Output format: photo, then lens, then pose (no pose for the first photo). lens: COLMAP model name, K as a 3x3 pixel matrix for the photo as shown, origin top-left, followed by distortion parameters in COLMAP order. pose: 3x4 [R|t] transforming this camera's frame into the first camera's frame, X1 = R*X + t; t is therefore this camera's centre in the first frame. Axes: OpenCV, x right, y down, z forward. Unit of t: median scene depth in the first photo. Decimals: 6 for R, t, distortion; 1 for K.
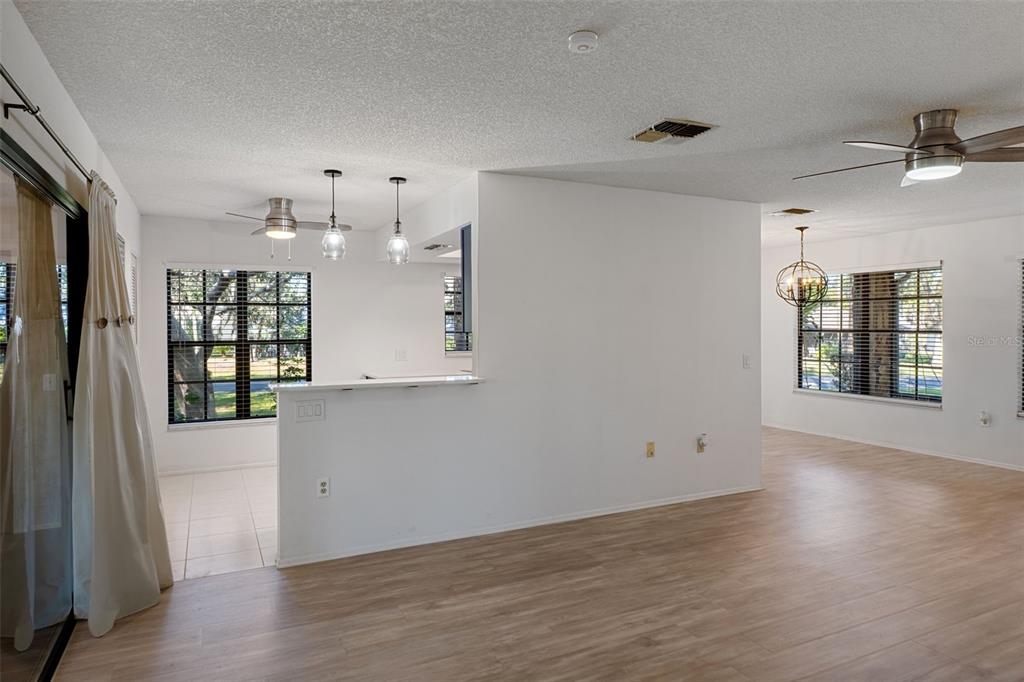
lens RADIAL K [[614.1, 0, 501.6], [0, 614.1, 331.6], [0, 0, 1]] dist [-0.000044, -0.000258]
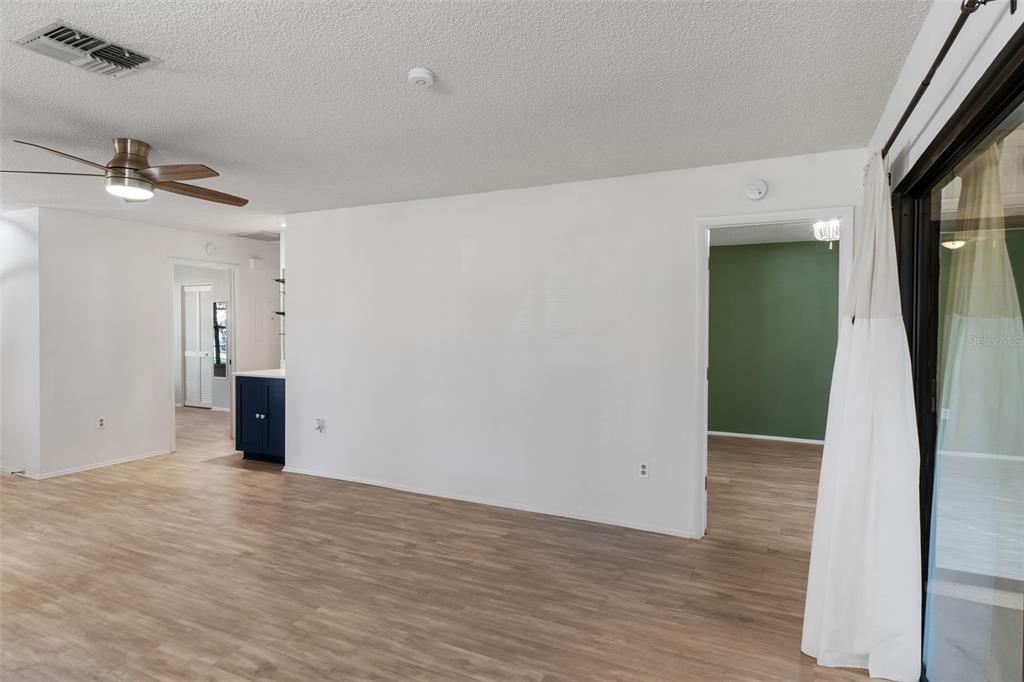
lens RADIAL K [[570.4, 0, 510.4], [0, 570.4, 329.3], [0, 0, 1]] dist [0.001227, 0.000571]
pose [[-0.618097, -0.006070, 0.786079, -0.452315], [0.004912, 0.999921, 0.011584, -0.007163], [-0.786087, 0.011021, -0.618018, 0.853937]]
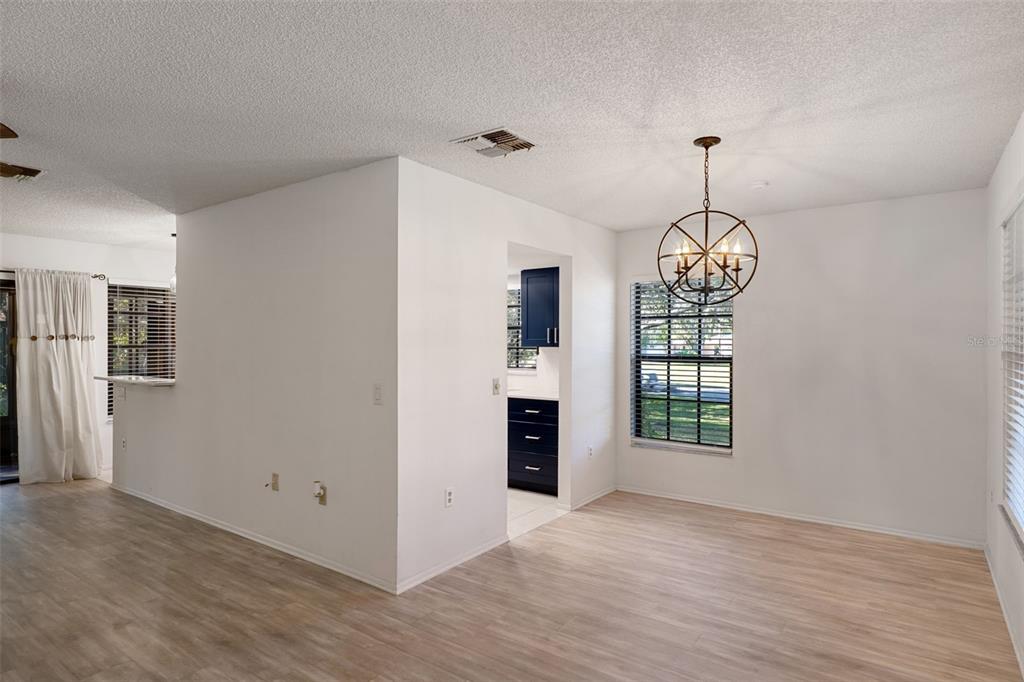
lens RADIAL K [[571.9, 0, 506.1], [0, 571.9, 342.6], [0, 0, 1]] dist [0.001023, 0.000037]
pose [[0.478696, 0.006513, -0.877957, 1.353358], [-0.012174, 0.999926, 0.000780, -0.014855], [0.877896, 0.010315, 0.478739, 1.083975]]
